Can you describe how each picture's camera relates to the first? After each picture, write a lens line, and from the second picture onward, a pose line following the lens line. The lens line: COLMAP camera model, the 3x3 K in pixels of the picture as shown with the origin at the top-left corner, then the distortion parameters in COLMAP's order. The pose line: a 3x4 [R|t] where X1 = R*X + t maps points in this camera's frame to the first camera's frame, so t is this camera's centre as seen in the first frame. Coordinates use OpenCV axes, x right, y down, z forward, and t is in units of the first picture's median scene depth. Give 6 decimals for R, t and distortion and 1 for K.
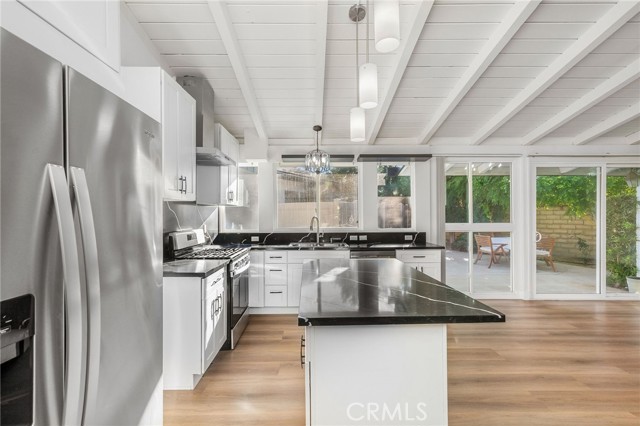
lens RADIAL K [[287.6, 0, 320.0], [0, 287.6, 213.0], [0, 0, 1]] dist [0.004369, 0.000513]
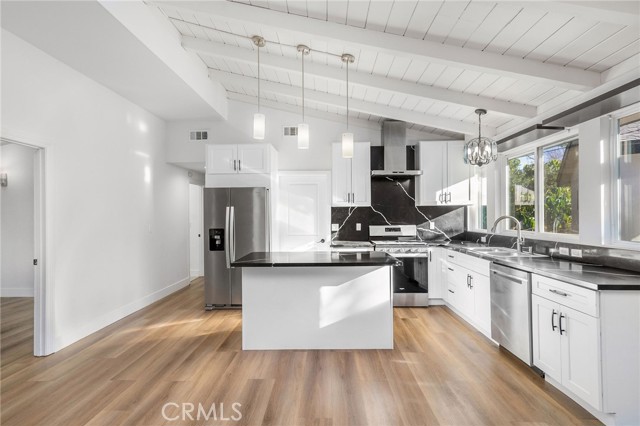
lens RADIAL K [[310.5, 0, 317.7], [0, 310.5, 213.3], [0, 0, 1]] dist [0.004605, 0.000757]
pose [[-0.045351, -0.000959, -0.998971, 0.831537], [0.010685, 0.999942, -0.001445, -0.000485], [0.998914, -0.010739, -0.045338, 0.503763]]
